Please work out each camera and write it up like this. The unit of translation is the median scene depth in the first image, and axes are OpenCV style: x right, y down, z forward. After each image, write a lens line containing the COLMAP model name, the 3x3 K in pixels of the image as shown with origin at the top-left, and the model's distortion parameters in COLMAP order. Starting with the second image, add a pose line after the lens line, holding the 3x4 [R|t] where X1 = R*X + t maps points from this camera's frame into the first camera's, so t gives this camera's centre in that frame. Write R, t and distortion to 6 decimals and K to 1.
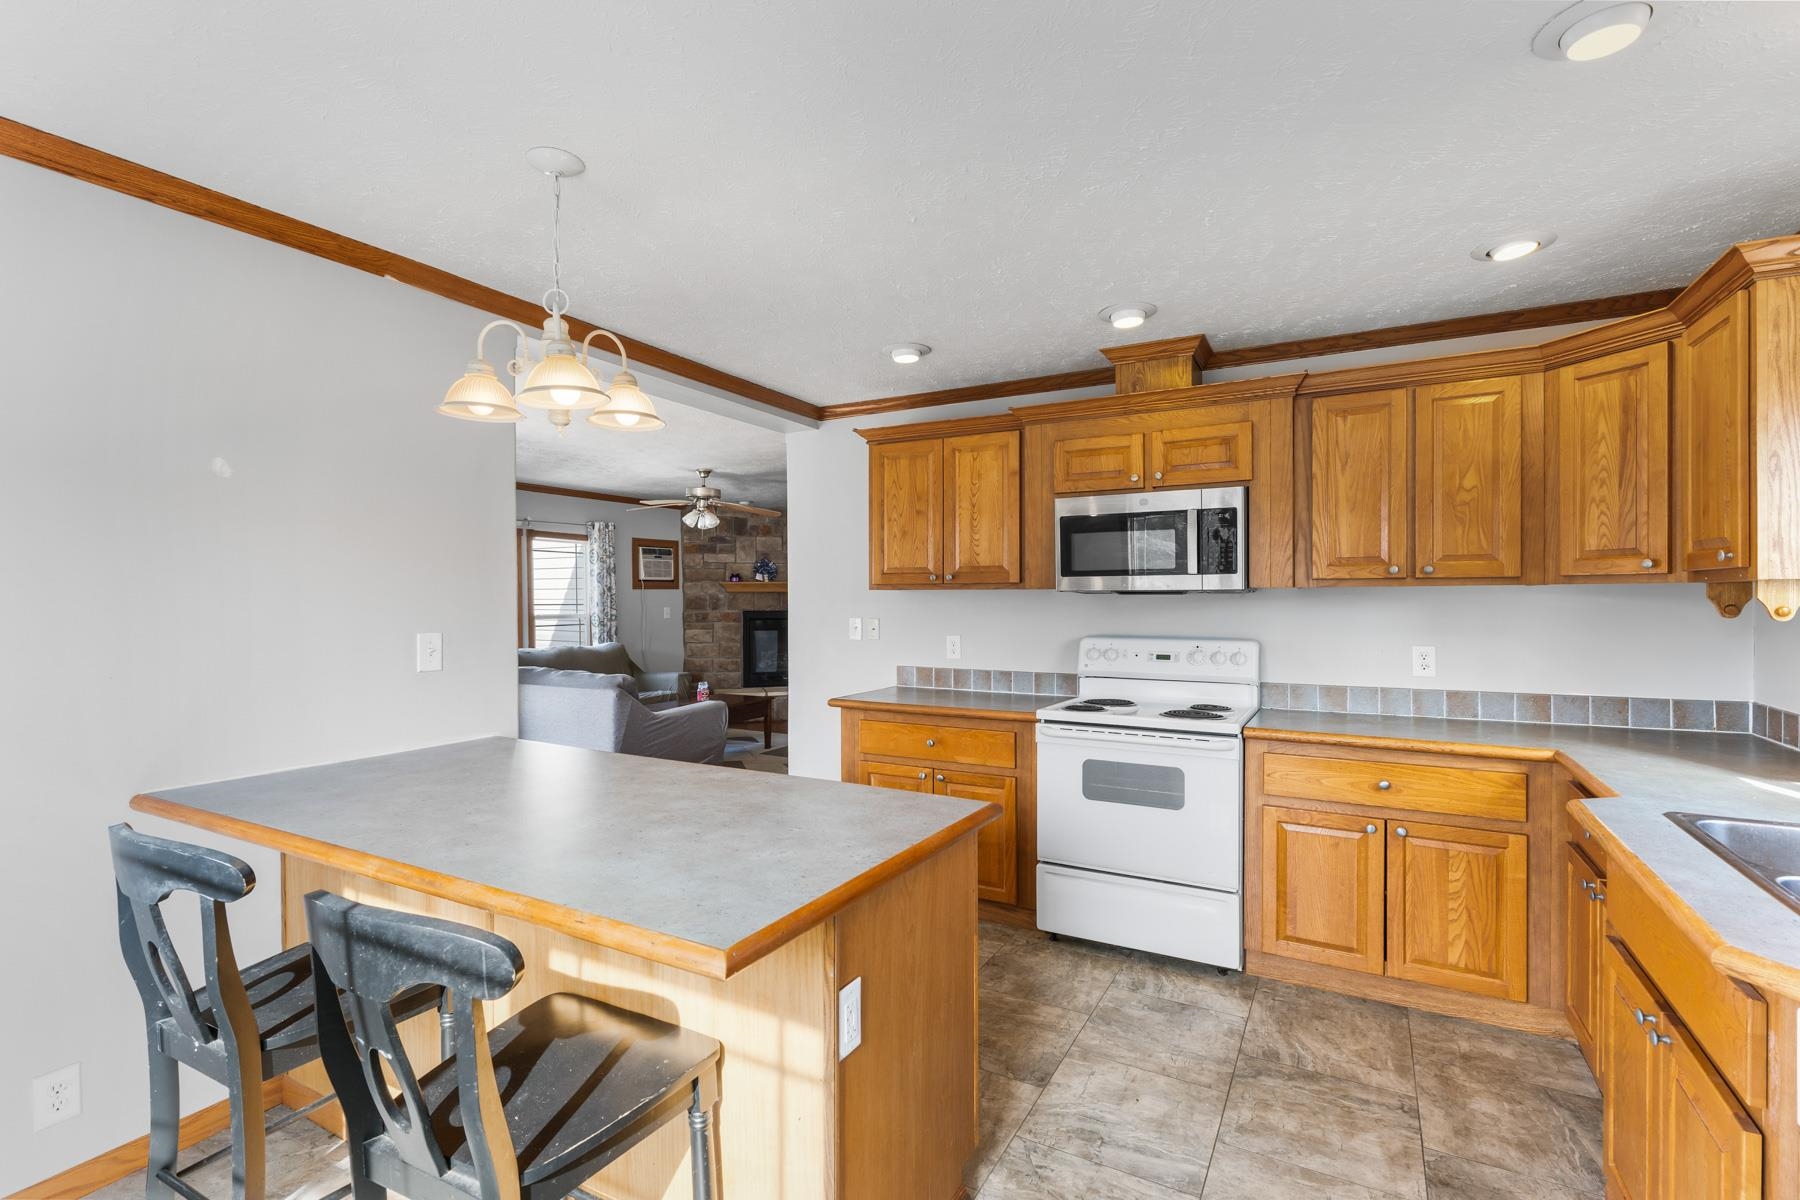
lens RADIAL K [[821.0, 0, 903.7], [0, 821.0, 601.7], [0, 0, 1]] dist [0.003566, 0.000396]
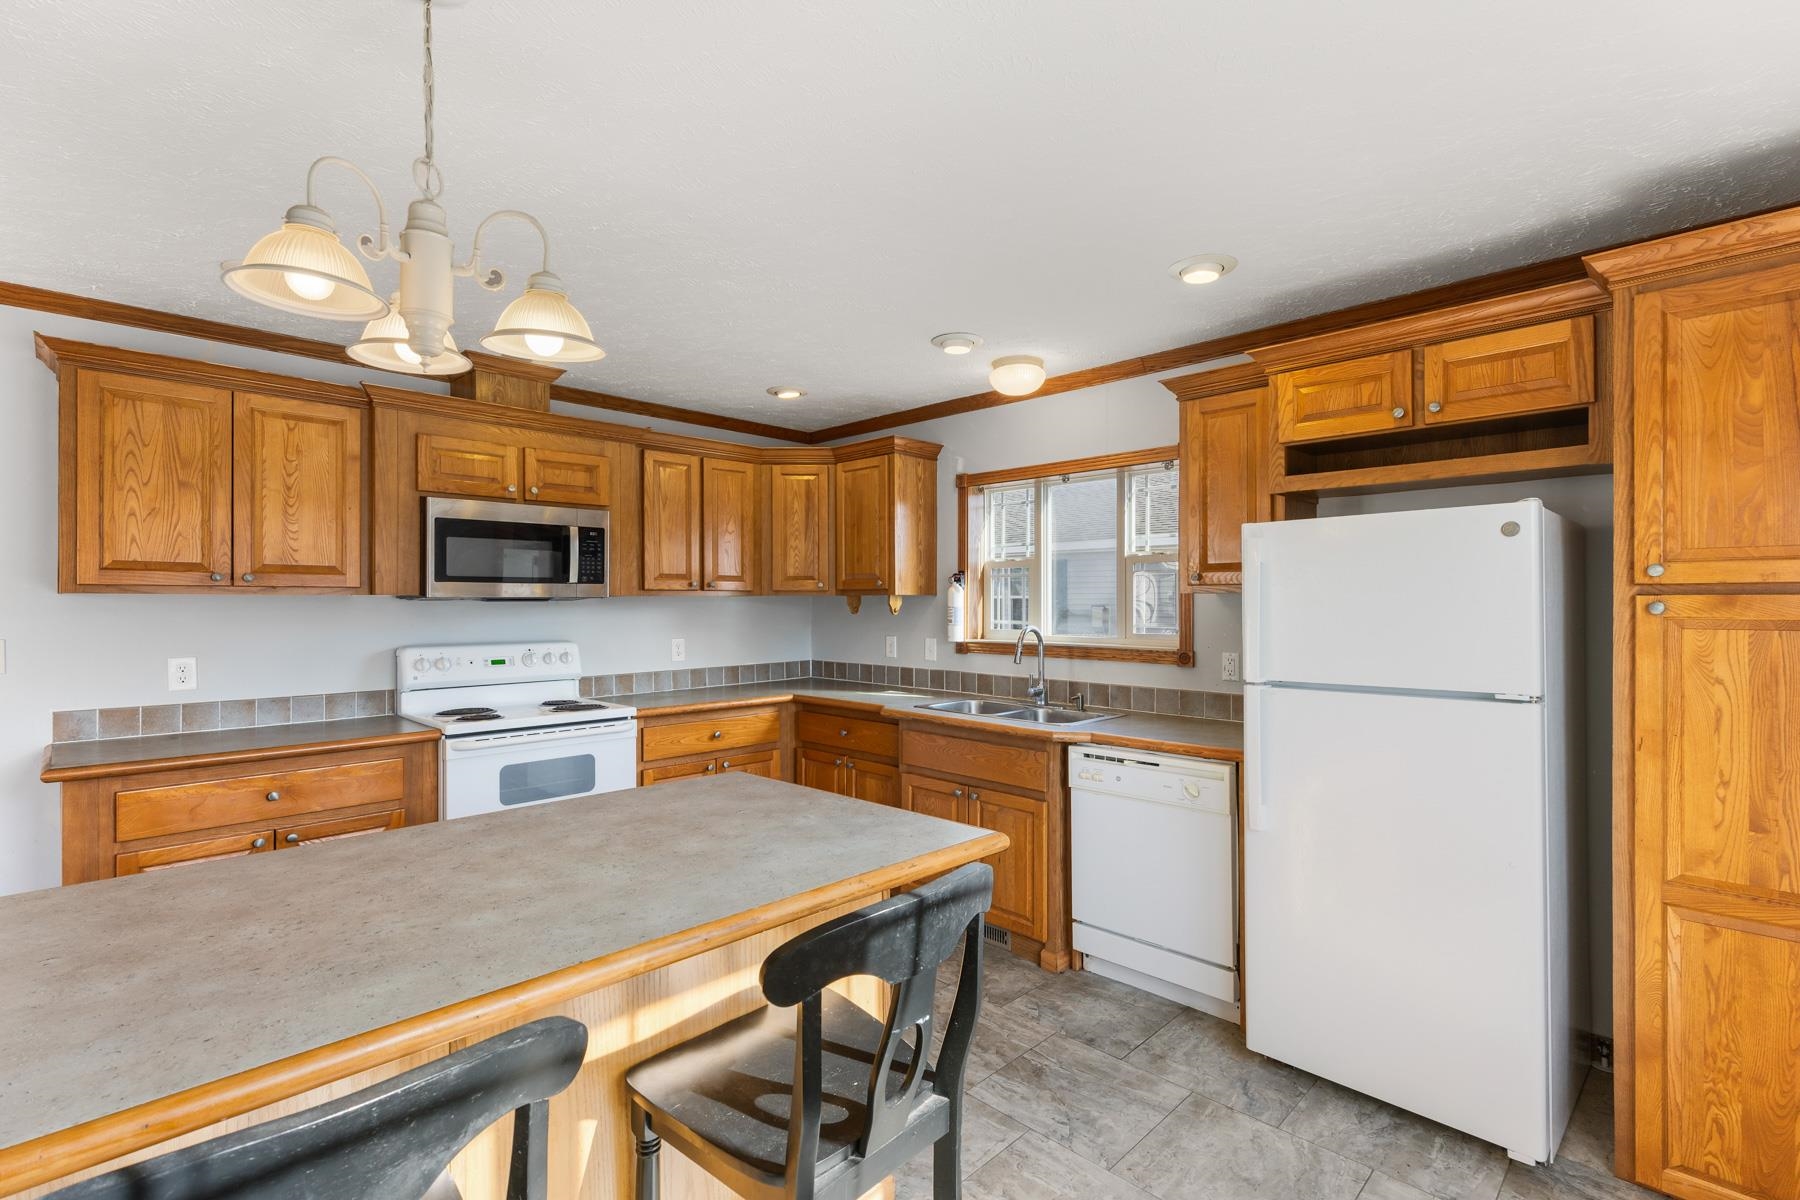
lens RADIAL K [[821.0, 0, 903.7], [0, 821.0, 601.7], [0, 0, 1]] dist [0.003566, 0.000396]
pose [[0.269420, 0.001924, 0.963021, -0.637723], [0.006057, 0.999975, -0.003693, -0.001667], [-0.963004, 0.006828, 0.269402, 0.271264]]
